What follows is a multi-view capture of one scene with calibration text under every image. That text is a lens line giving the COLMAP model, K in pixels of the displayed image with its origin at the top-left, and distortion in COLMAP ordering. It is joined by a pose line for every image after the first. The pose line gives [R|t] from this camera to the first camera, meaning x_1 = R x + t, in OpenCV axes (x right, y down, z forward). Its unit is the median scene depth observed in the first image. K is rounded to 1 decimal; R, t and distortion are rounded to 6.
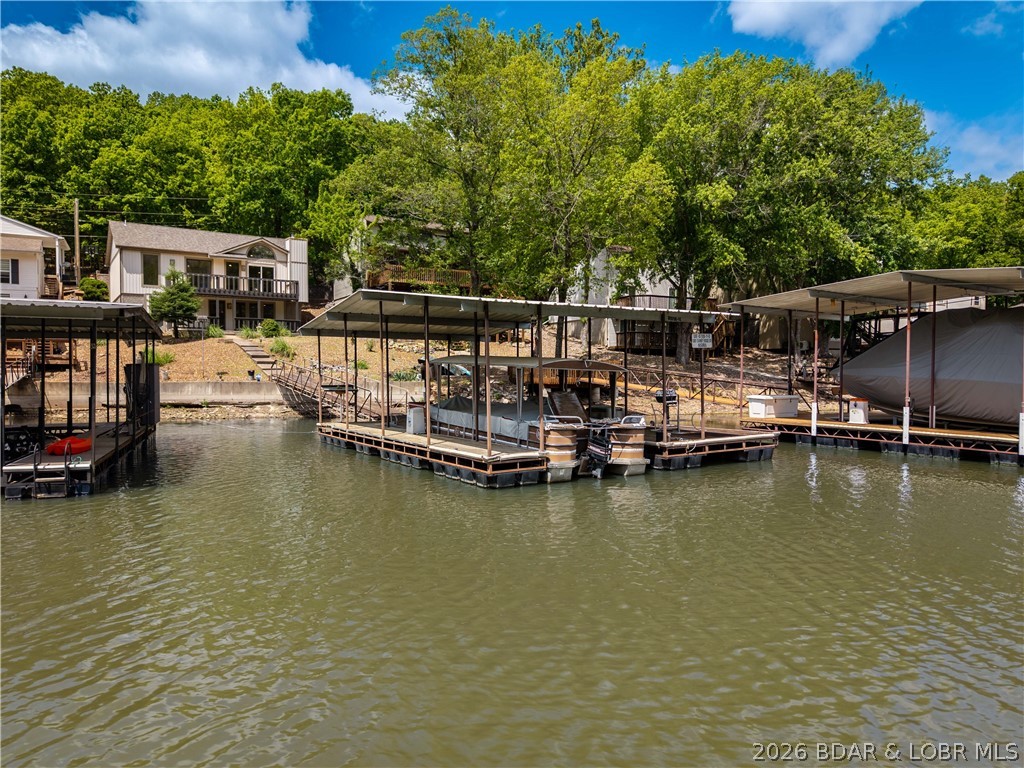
lens RADIAL K [[686.0, 0, 512.0], [0, 686.0, 384.0], [0, 0, 1]] dist [0.026104, -0.025341]
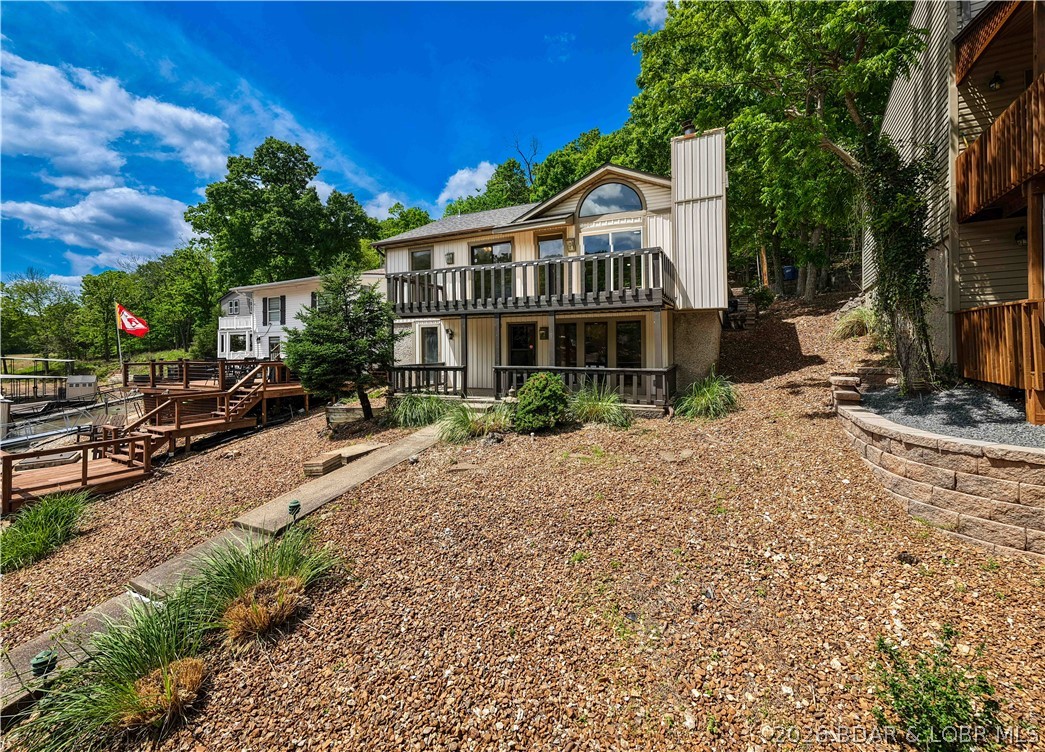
lens RADIAL K [[441.7, 0, 518.8], [0, 441.7, 350.2], [0, 0, 1]] dist [-0.000193, -0.000091]
pose [[0.514350, -0.002817, -0.857576, -0.148097], [-0.012400, 0.999866, -0.010721, -0.087436], [0.857491, 0.016148, 0.514246, 0.738710]]
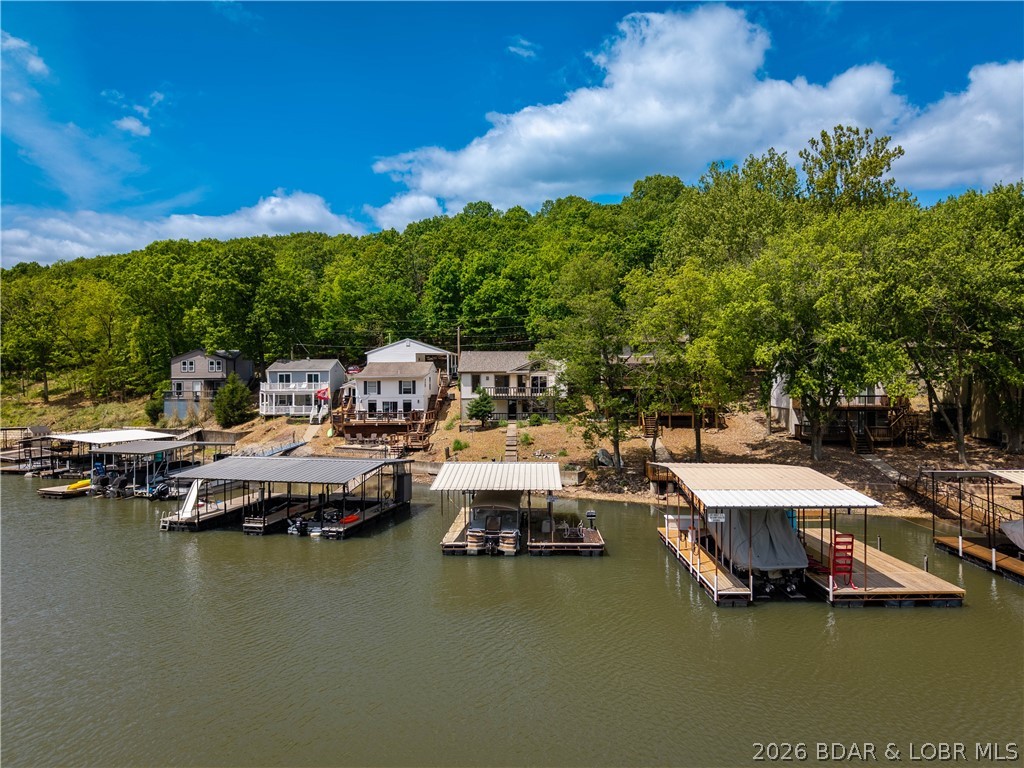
lens RADIAL K [[686.0, 0, 512.0], [0, 686.0, 384.0], [0, 0, 1]] dist [0.026104, -0.025341]
pose [[0.822700, 0.000229, -0.568475, 0.418840], [-0.010382, 0.999839, -0.014622, -0.118276], [0.568380, 0.017931, 0.822571, -0.273813]]
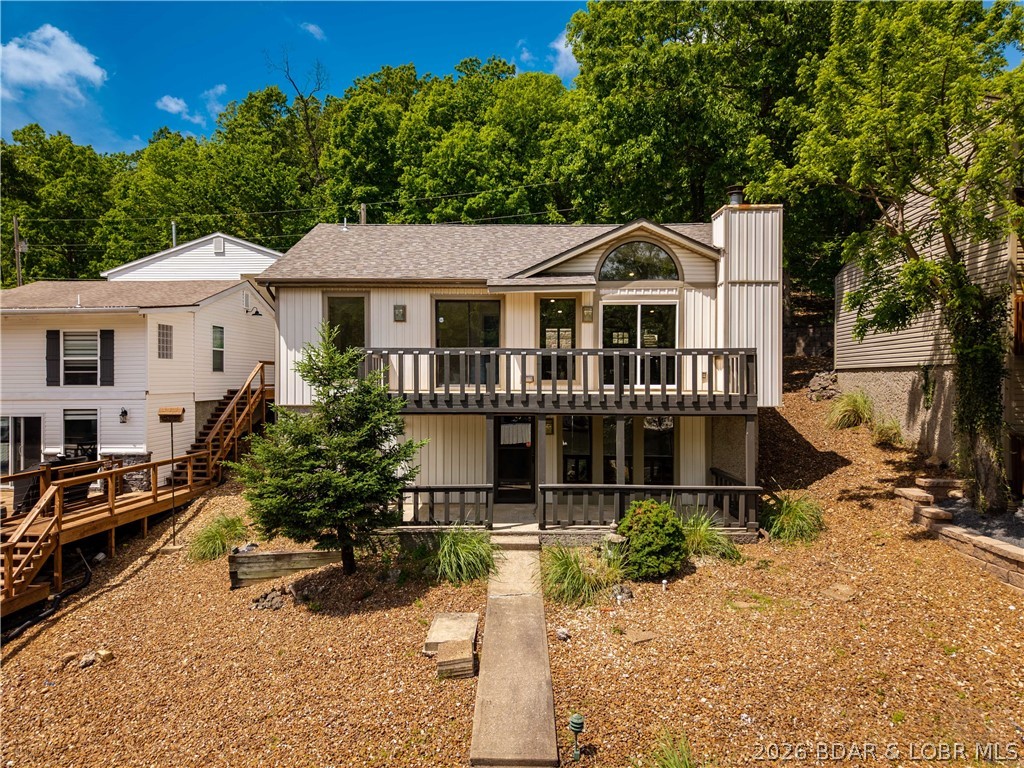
lens RADIAL K [[686.0, 0, 512.0], [0, 686.0, 384.0], [0, 0, 1]] dist [0.026104, -0.025341]
pose [[0.825617, 0.004511, -0.564213, -0.205912], [-0.014291, 0.999814, -0.012919, -0.115243], [0.564050, 0.018730, 0.825528, 0.626461]]
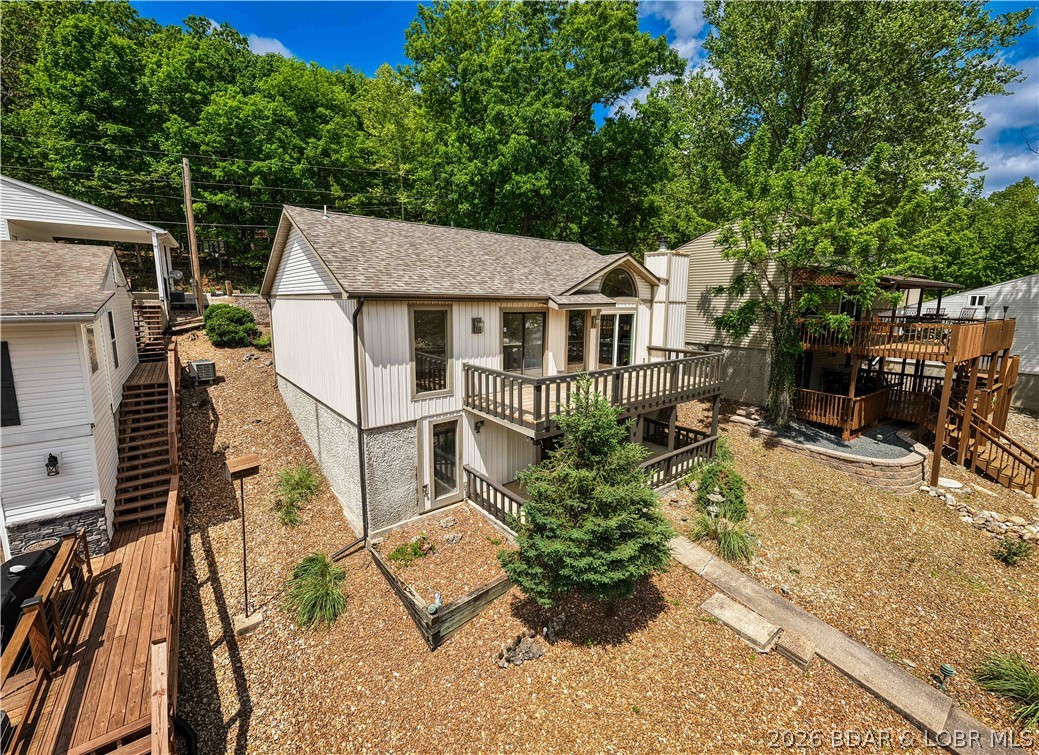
lens RADIAL K [[438.4, 0, 518.3], [0, 438.4, 358.3], [0, 0, 1]] dist [0.000635, -0.000170]
pose [[0.996015, -0.001351, 0.089173, -0.415846], [-0.008497, 0.993899, 0.109966, -0.156940], [-0.088777, -0.110285, 0.989927, 0.638735]]
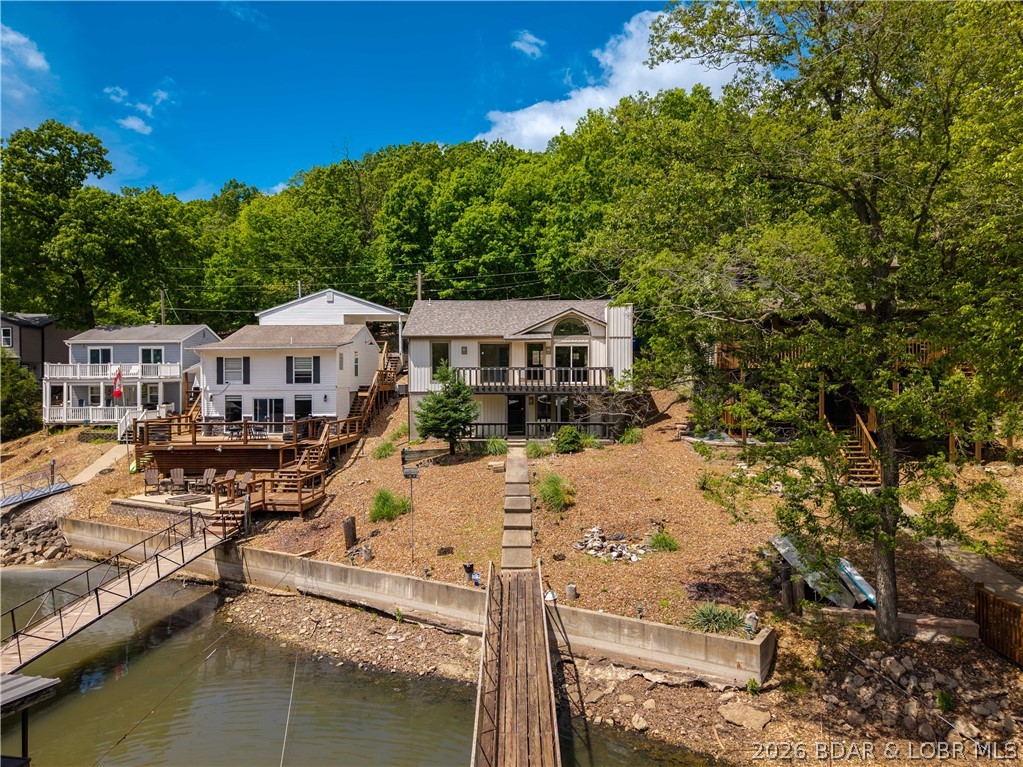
lens RADIAL K [[685.3, 0, 511.5], [0, 685.3, 383.5], [0, 0, 1]] dist [0.026104, -0.025341]
pose [[0.826103, 0.001532, -0.563517, -0.001848], [-0.012252, 0.999809, -0.015244, -0.107478], [0.563385, 0.019497, 0.825964, 0.321416]]
